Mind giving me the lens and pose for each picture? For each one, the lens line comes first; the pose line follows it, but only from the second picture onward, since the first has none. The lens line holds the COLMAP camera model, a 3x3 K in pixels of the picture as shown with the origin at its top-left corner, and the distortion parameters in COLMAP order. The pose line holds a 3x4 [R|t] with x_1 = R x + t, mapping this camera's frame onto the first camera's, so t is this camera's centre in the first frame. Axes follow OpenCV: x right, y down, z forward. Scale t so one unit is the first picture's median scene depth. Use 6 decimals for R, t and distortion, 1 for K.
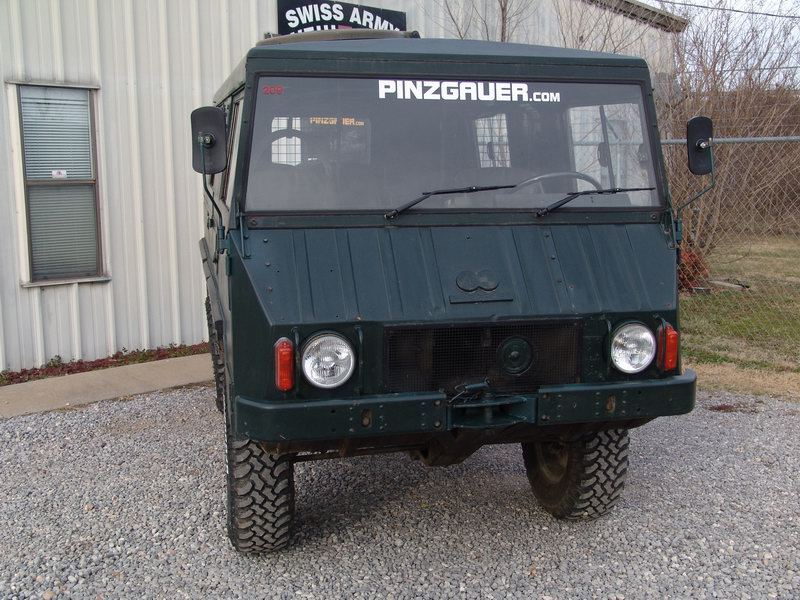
lens RADIAL K [[944.8, 0, 398.2], [0, 944.8, 300.3], [0, 0, 1]] dist [-0.006688, 0.000000]
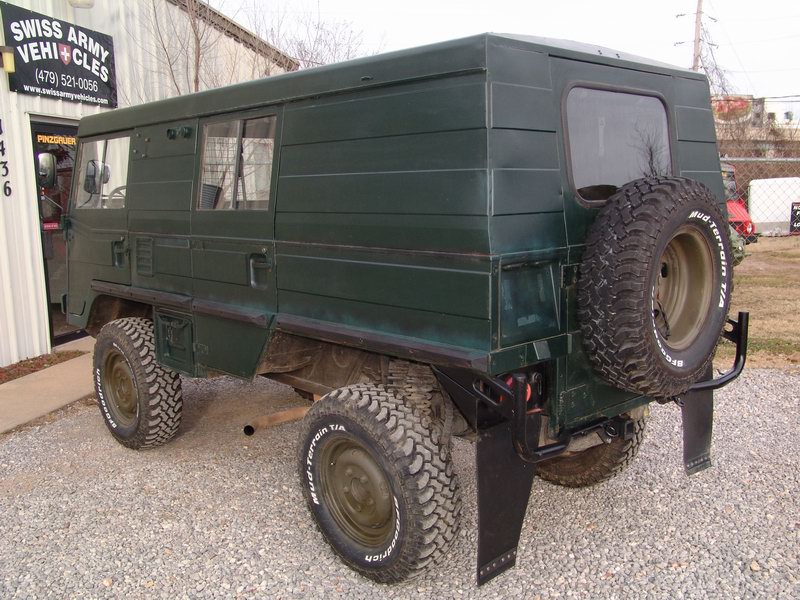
lens RADIAL K [[775.4, 0, 399.2], [0, 775.4, 304.9], [0, 0, 1]] dist [-0.003806, 0.000000]
pose [[0.835761, -0.091289, 0.541451, -0.333018], [0.083882, 0.995735, 0.038404, -0.027431], [-0.542648, 0.013322, 0.839855, 0.184030]]
